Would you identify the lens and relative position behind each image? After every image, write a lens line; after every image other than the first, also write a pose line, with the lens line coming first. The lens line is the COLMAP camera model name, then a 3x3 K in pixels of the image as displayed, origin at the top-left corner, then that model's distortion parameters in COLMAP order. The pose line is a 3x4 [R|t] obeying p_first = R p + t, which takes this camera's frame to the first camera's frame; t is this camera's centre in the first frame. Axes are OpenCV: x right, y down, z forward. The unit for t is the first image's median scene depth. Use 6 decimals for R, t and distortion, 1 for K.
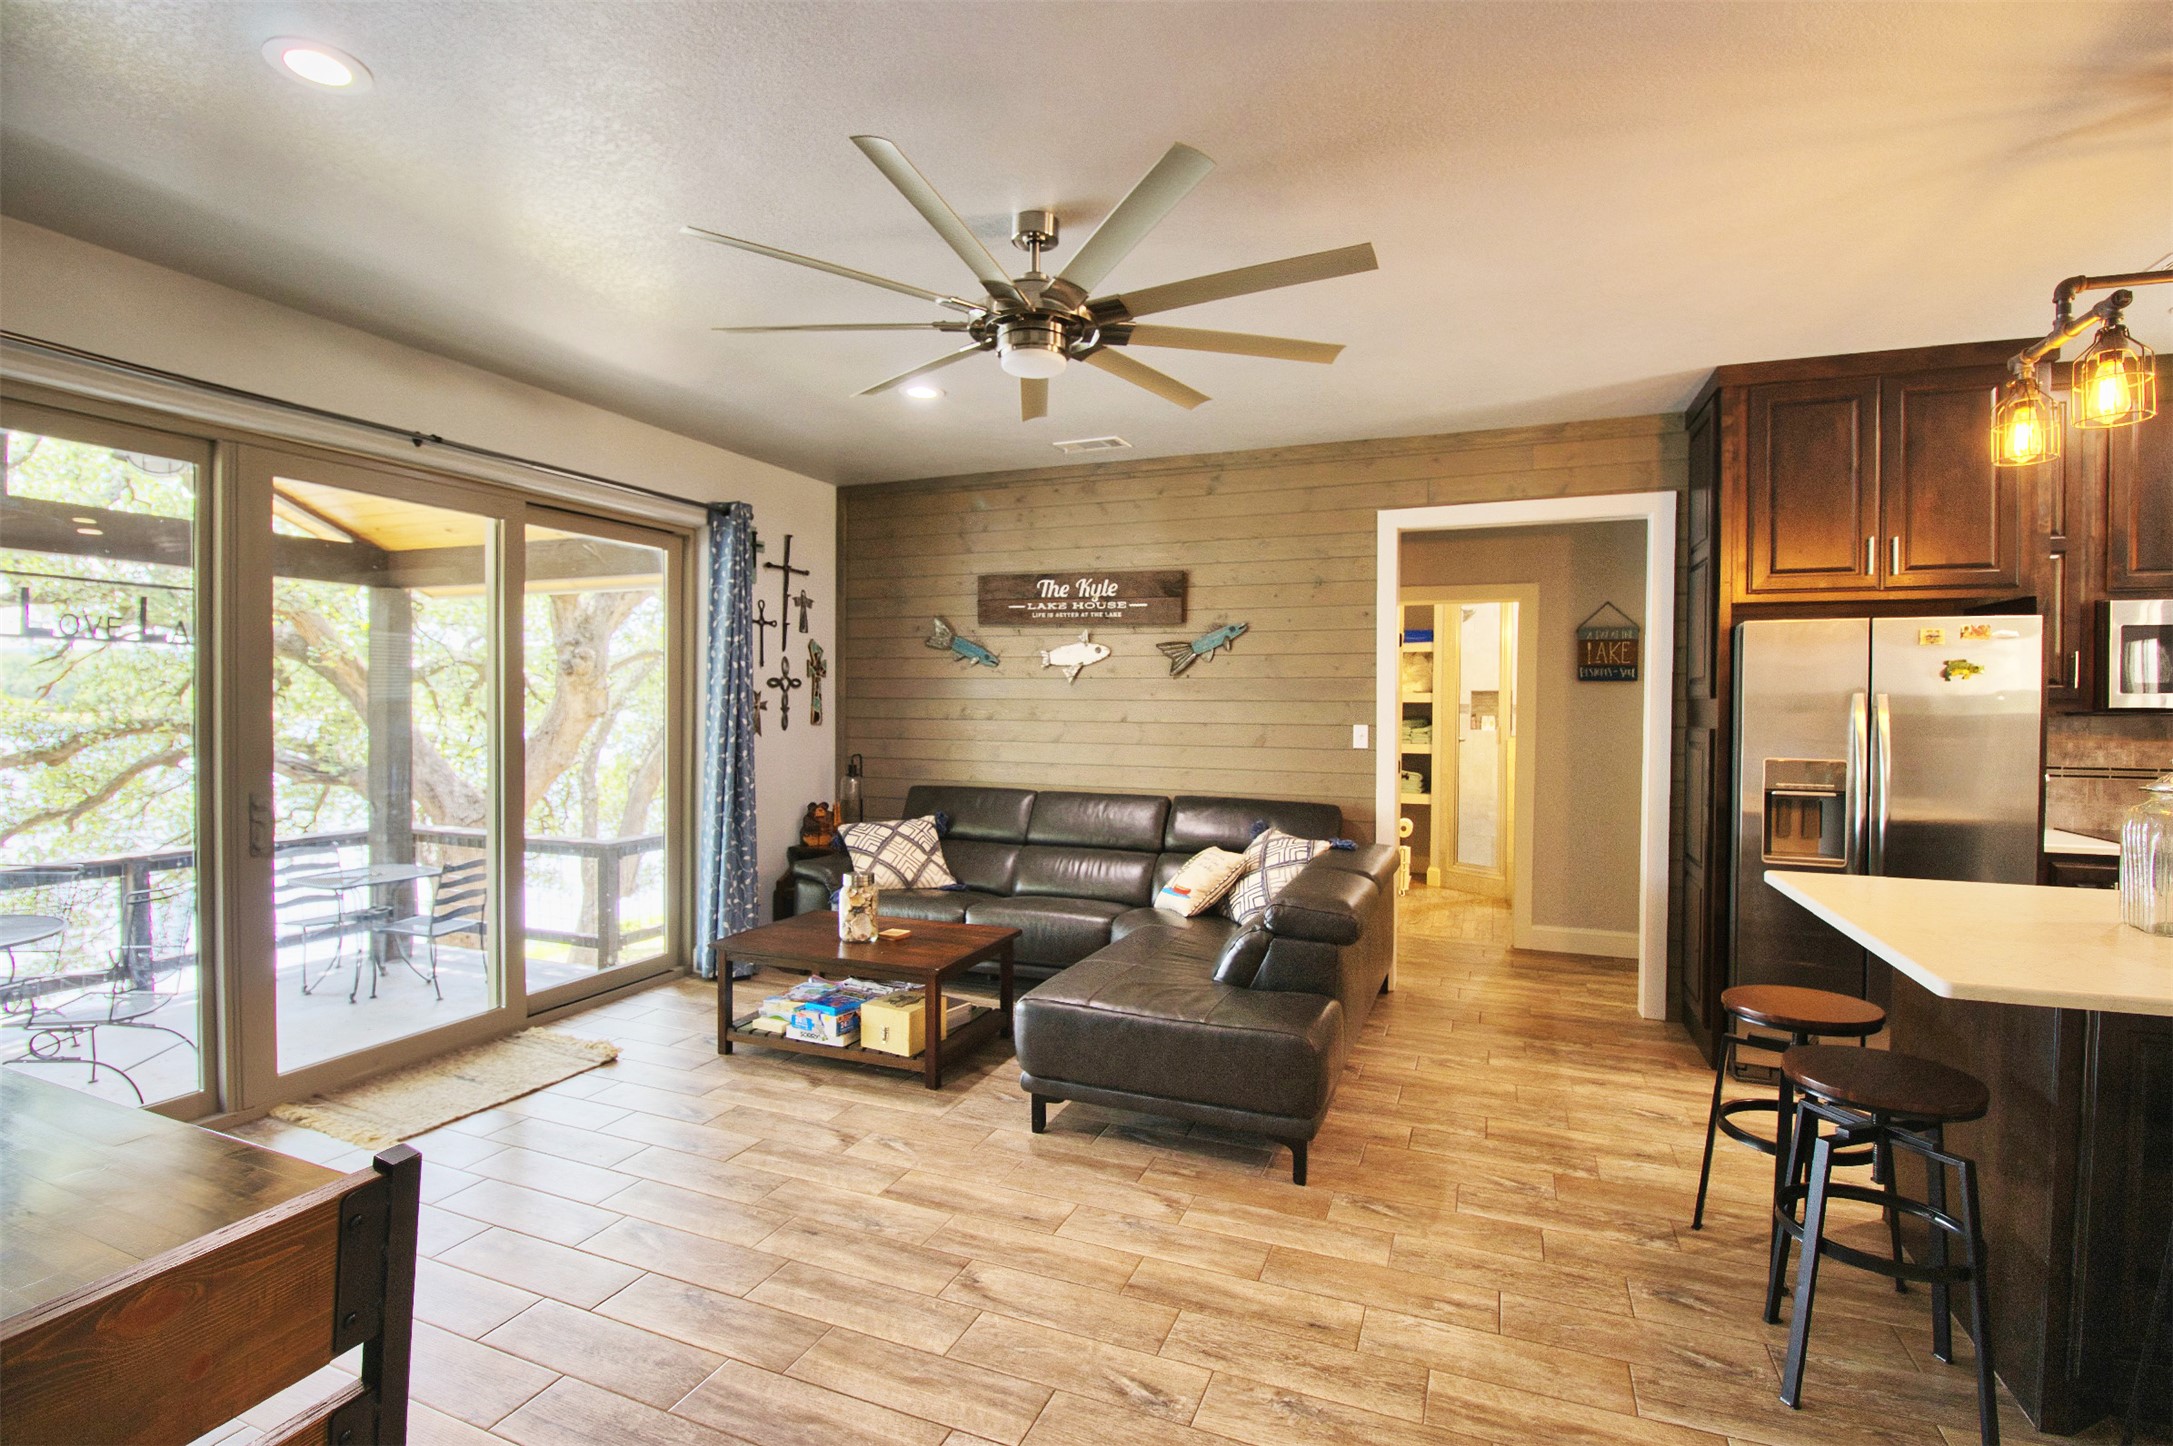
lens RADIAL K [[1014.5, 0, 1081.0], [0, 1014.5, 715.6], [0, 0, 1]] dist [-0.009951, -0.000242]
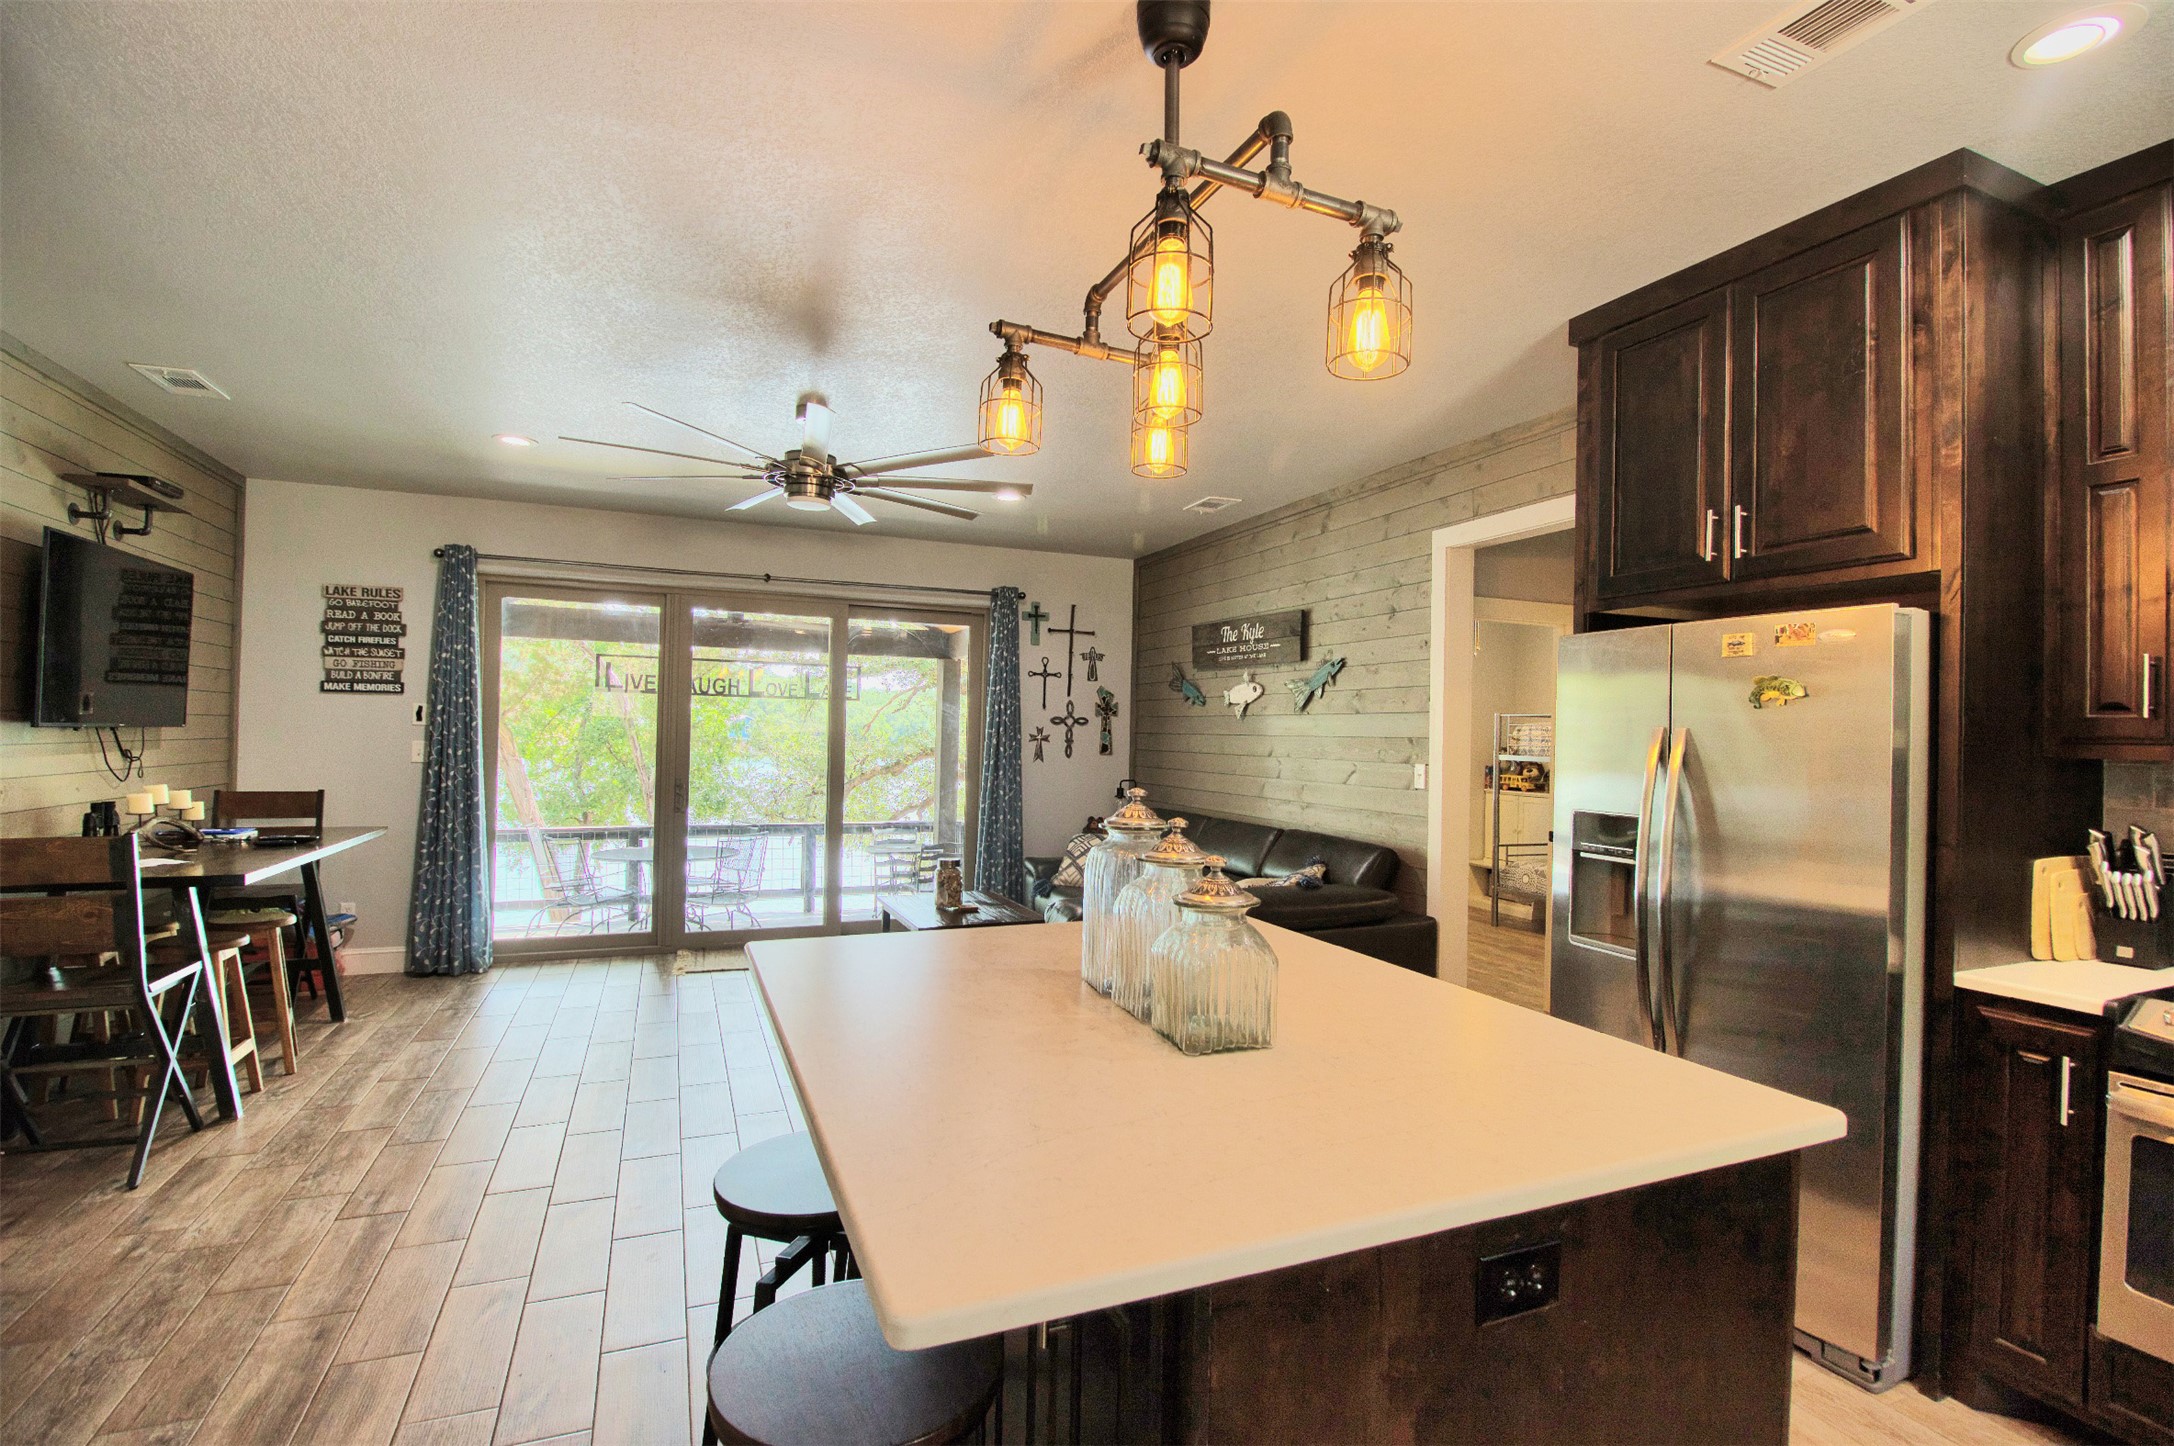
lens RADIAL K [[1015.0, 0, 1095.2], [0, 1015.0, 723.0], [0, 0, 1]] dist [-0.009951, -0.000242]
pose [[0.711035, -0.003259, -0.703149, 0.665268], [-0.021942, 0.999399, -0.026820, 0.004063], [0.702814, 0.034499, 0.710537, 0.122177]]
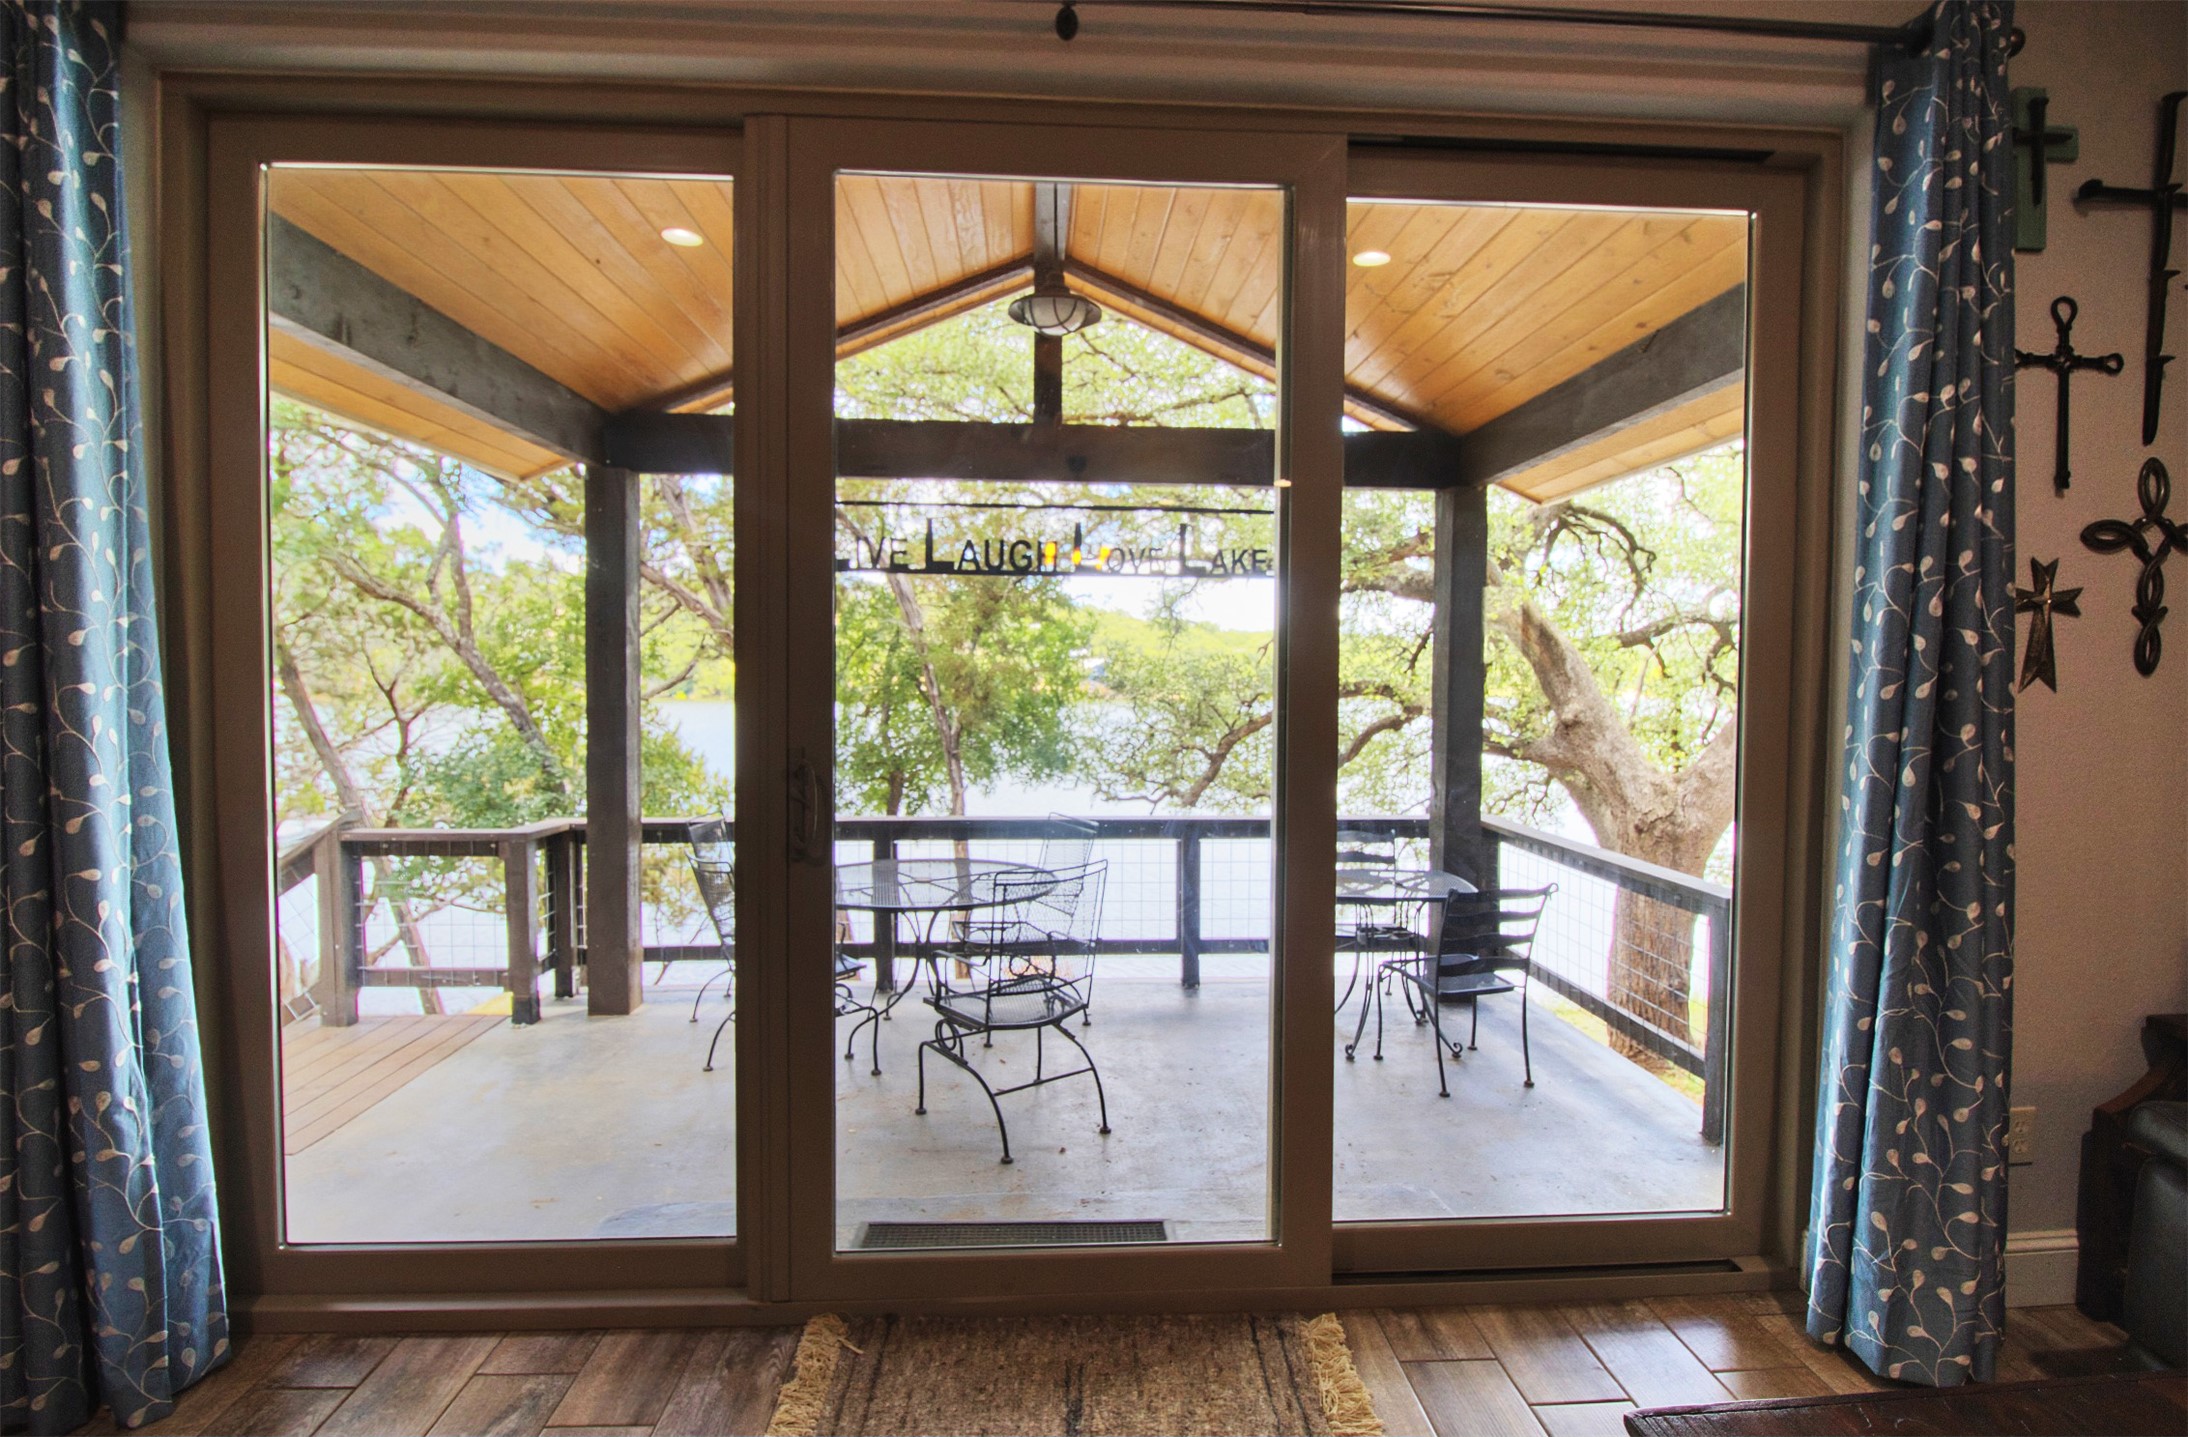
lens RADIAL K [[1071.1, 0, 1105.2], [0, 1071.1, 712.5], [0, 0, 1]] dist [-0.022964, -0.001806]
pose [[0.438445, 0.028047, -0.898320, -0.136890], [-0.015135, 0.999602, 0.023822, 0.025195], [0.898630, 0.003151, 0.438695, 0.560652]]
